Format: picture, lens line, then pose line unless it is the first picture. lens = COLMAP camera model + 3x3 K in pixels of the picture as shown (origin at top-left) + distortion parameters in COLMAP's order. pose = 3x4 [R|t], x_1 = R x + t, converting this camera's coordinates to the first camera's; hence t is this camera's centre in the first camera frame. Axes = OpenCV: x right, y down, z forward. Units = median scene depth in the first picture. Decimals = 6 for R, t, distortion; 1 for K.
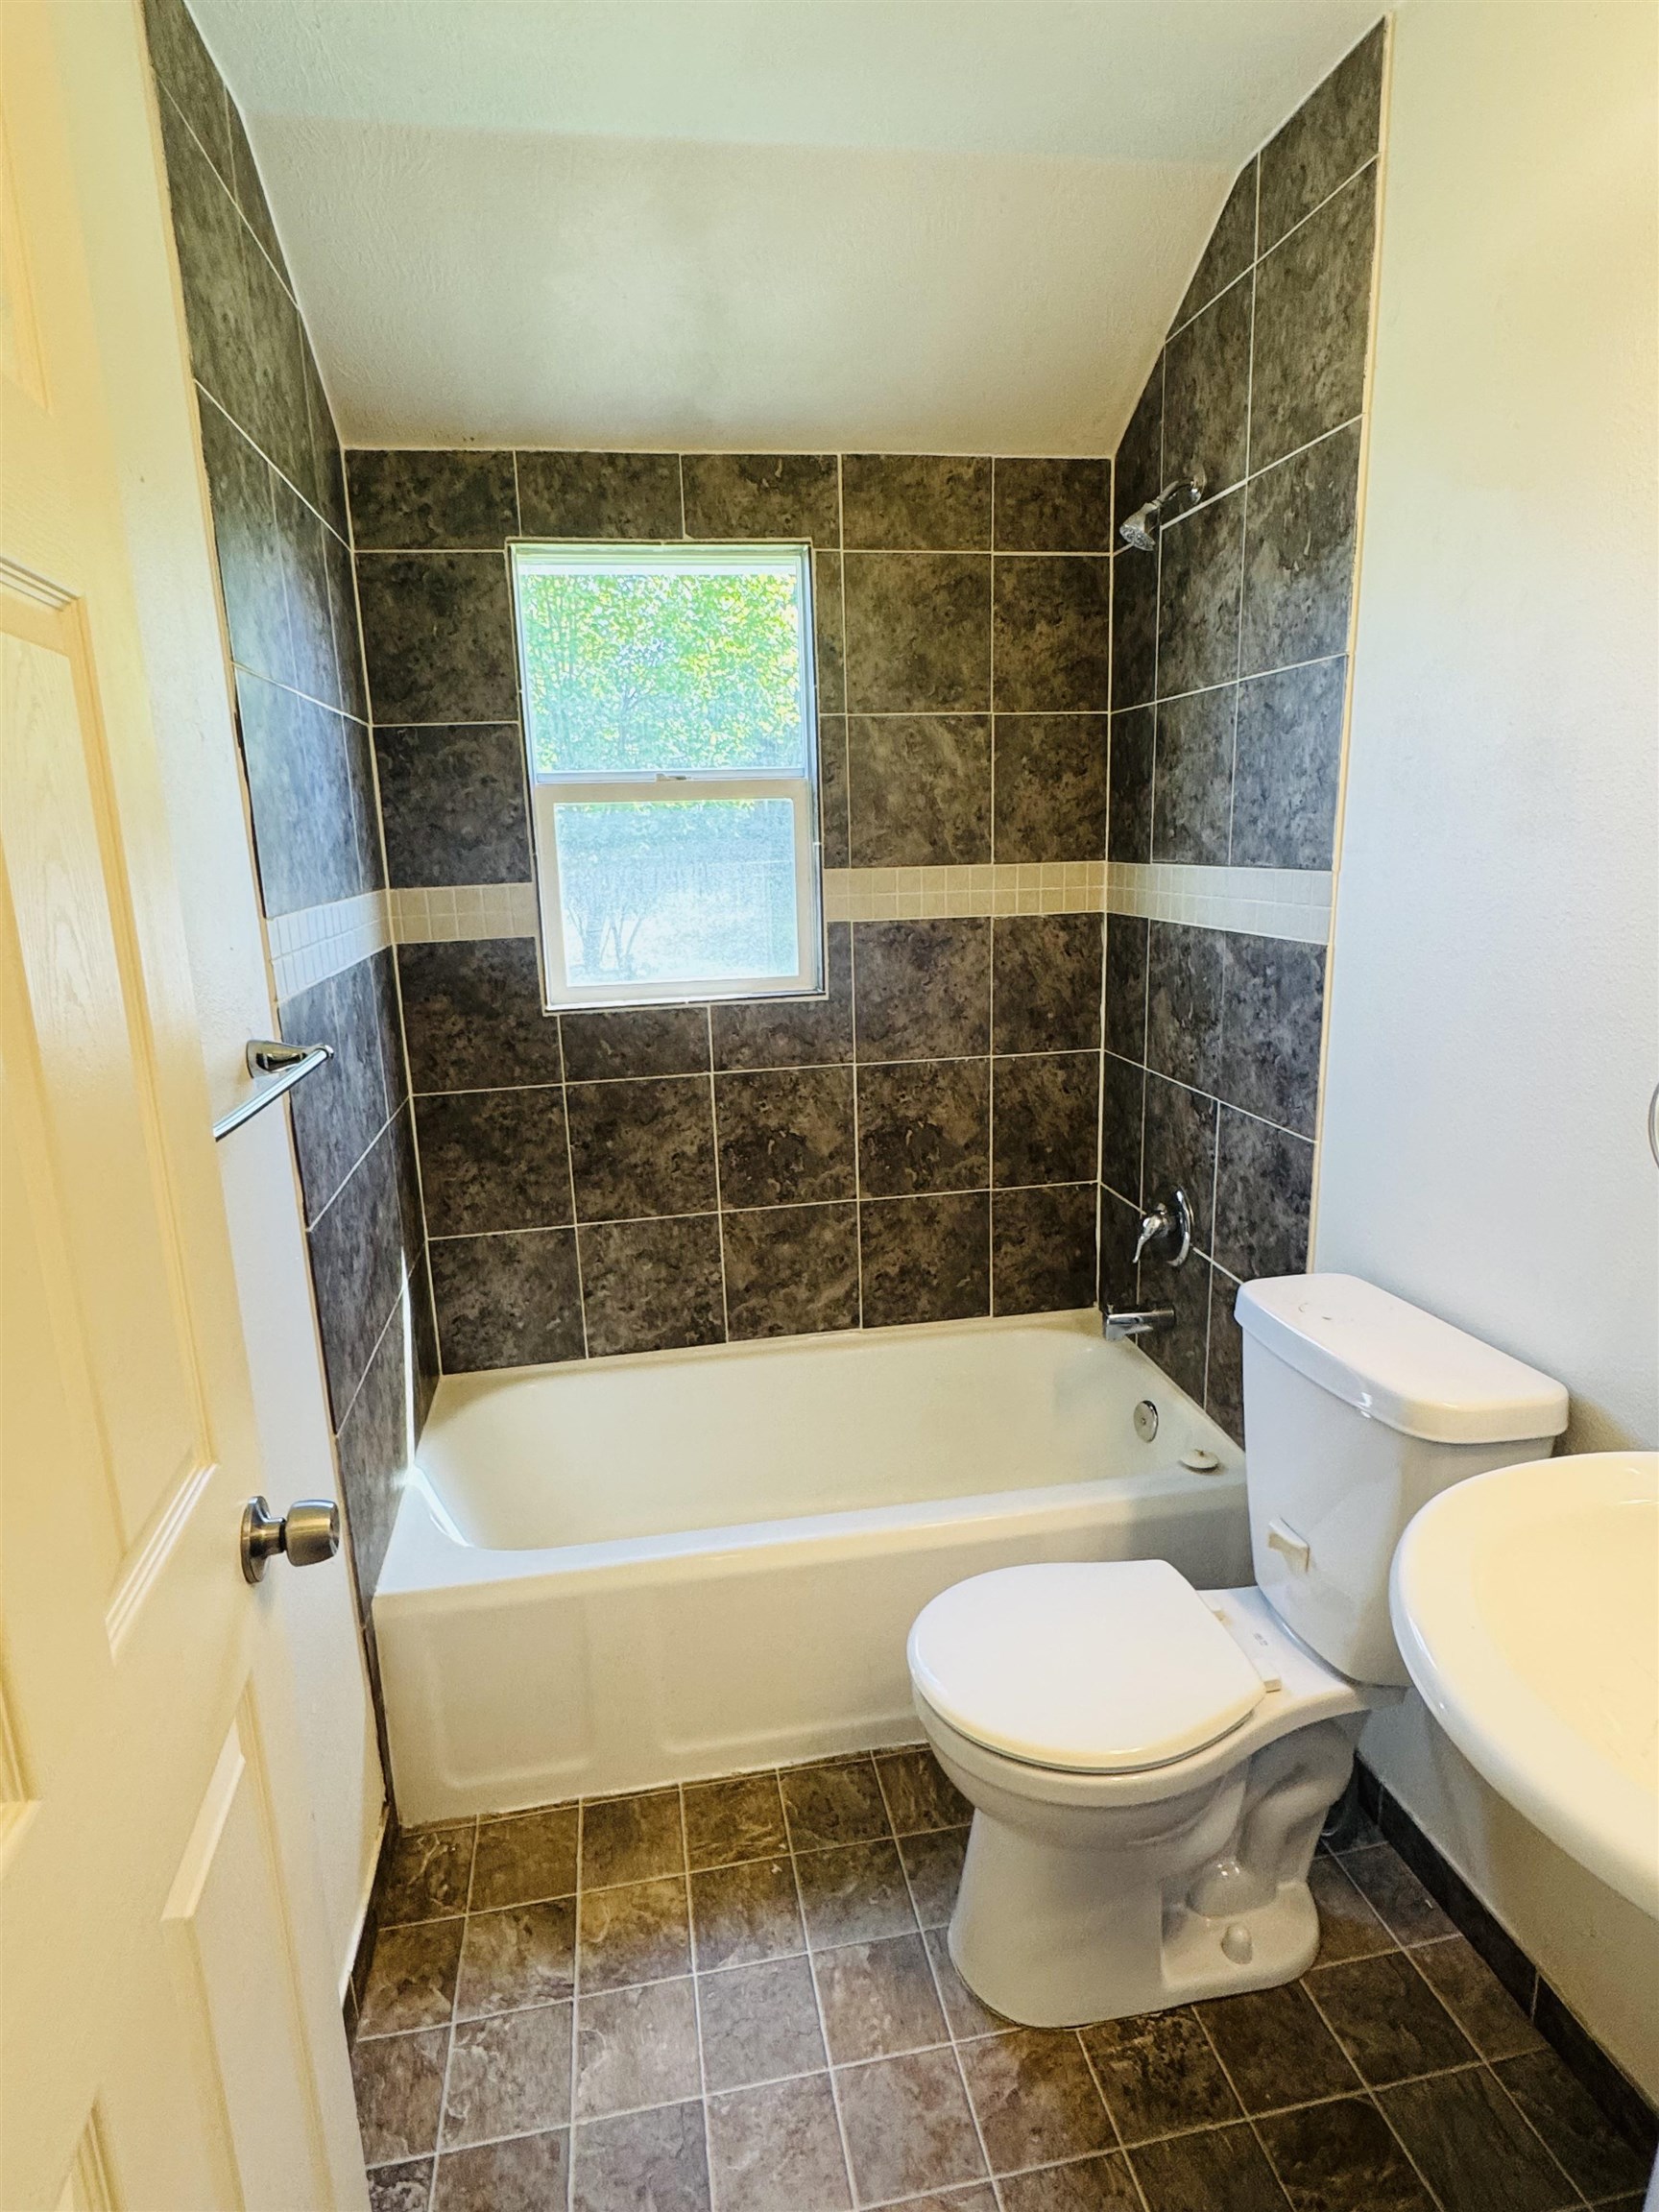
lens RADIAL K [[1182.2, 0, 829.5], [0, 1182.2, 1106.0], [0, 0, 1]] dist [0.003207, -0.000513]
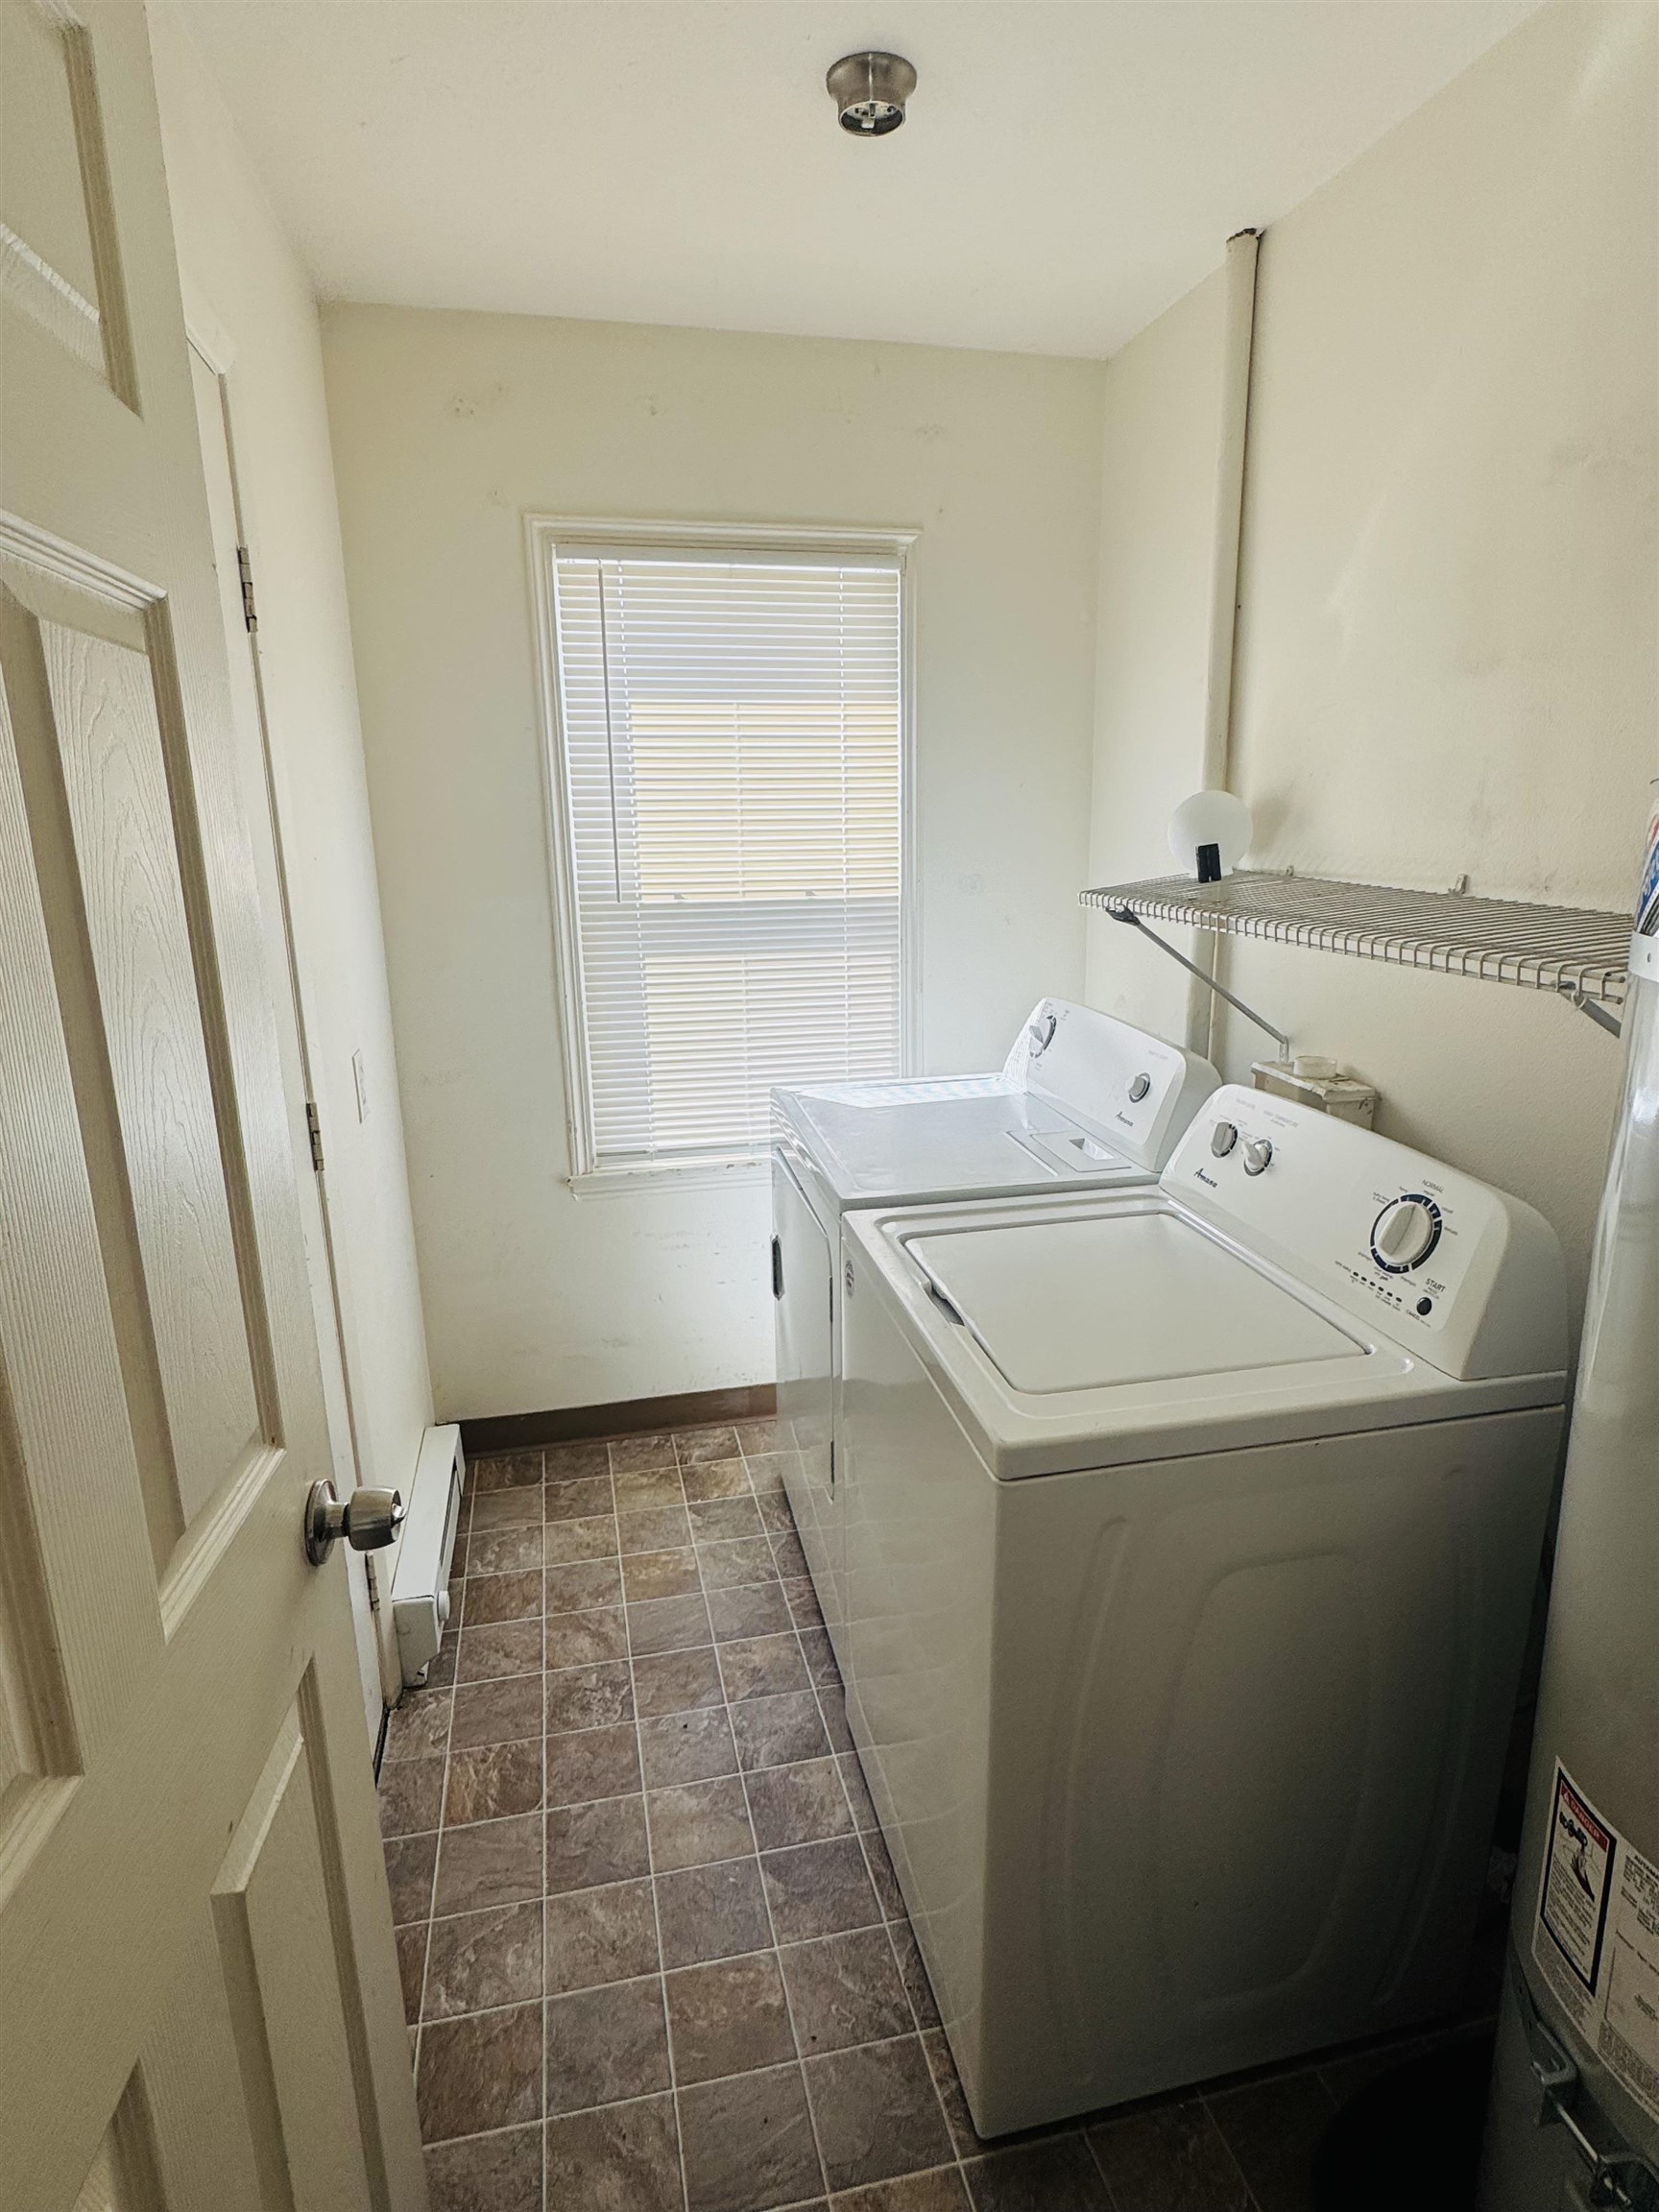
lens RADIAL K [[1182.2, 0, 829.5], [0, 1182.2, 1106.0], [0, 0, 1]] dist [0.003207, -0.000513]
pose [[0.044709, 0.294355, -0.954650, 0.790382], [-0.215652, 0.935919, 0.278480, -0.288526], [0.975446, 0.193421, 0.105322, 0.823985]]
